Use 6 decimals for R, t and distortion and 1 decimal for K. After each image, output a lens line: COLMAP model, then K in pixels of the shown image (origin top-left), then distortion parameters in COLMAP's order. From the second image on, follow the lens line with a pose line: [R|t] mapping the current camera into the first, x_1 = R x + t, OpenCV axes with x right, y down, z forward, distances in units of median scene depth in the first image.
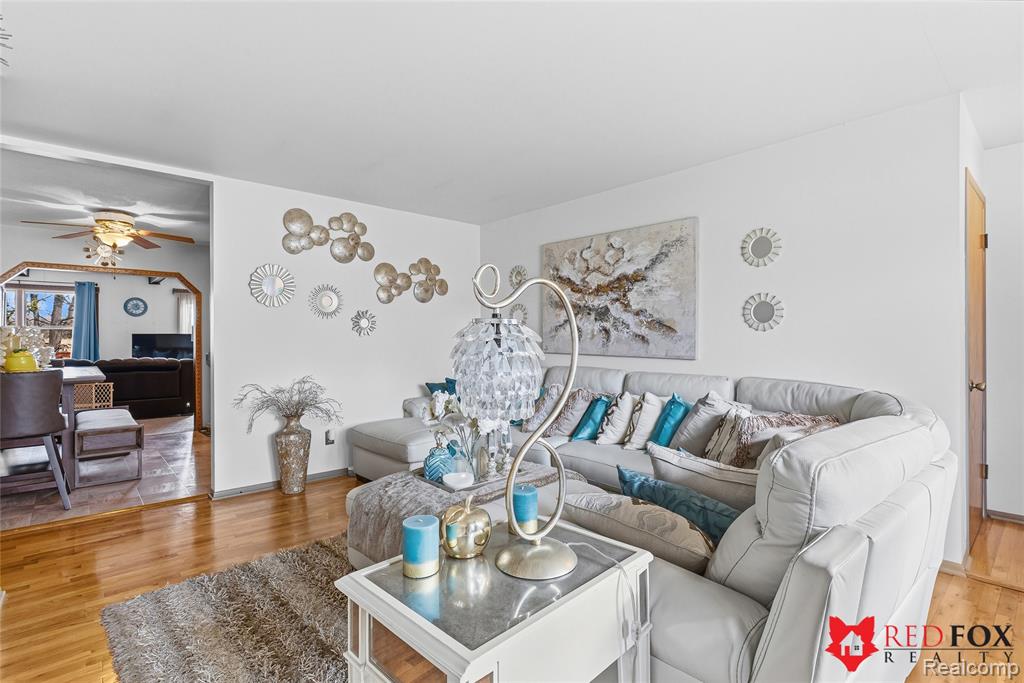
lens RADIAL K [[487.9, 0, 509.6], [0, 487.9, 337.0], [0, 0, 1]] dist [0.003755, 0.000138]
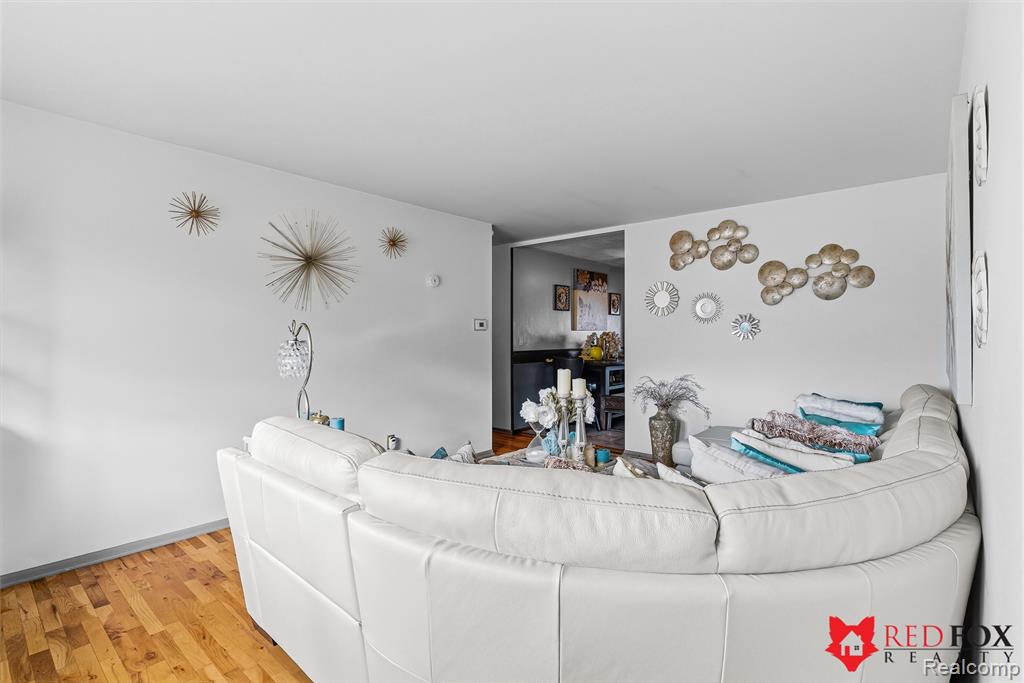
lens RADIAL K [[487.9, 0, 509.6], [0, 487.9, 337.0], [0, 0, 1]] dist [0.003755, 0.000138]
pose [[0.127756, 0.004966, -0.991793, 0.581173], [0.000388, 0.999987, 0.005057, -0.012829], [0.991806, -0.001031, 0.127753, 0.382754]]
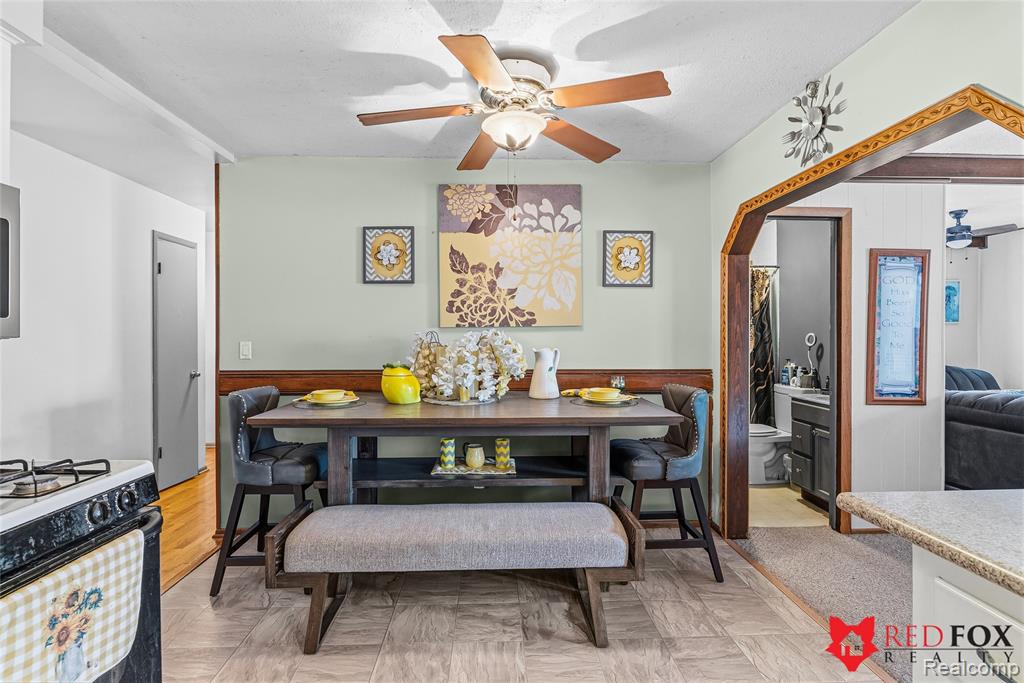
lens RADIAL K [[498.9, 0, 509.9], [0, 498.9, 337.7], [0, 0, 1]] dist [-0.002194, 0.000191]
pose [[-0.633830, 0.007075, -0.773440, -0.464319], [0.004554, 0.999975, 0.005415, -0.014997], [0.773459, -0.000090, -0.633846, 1.298963]]
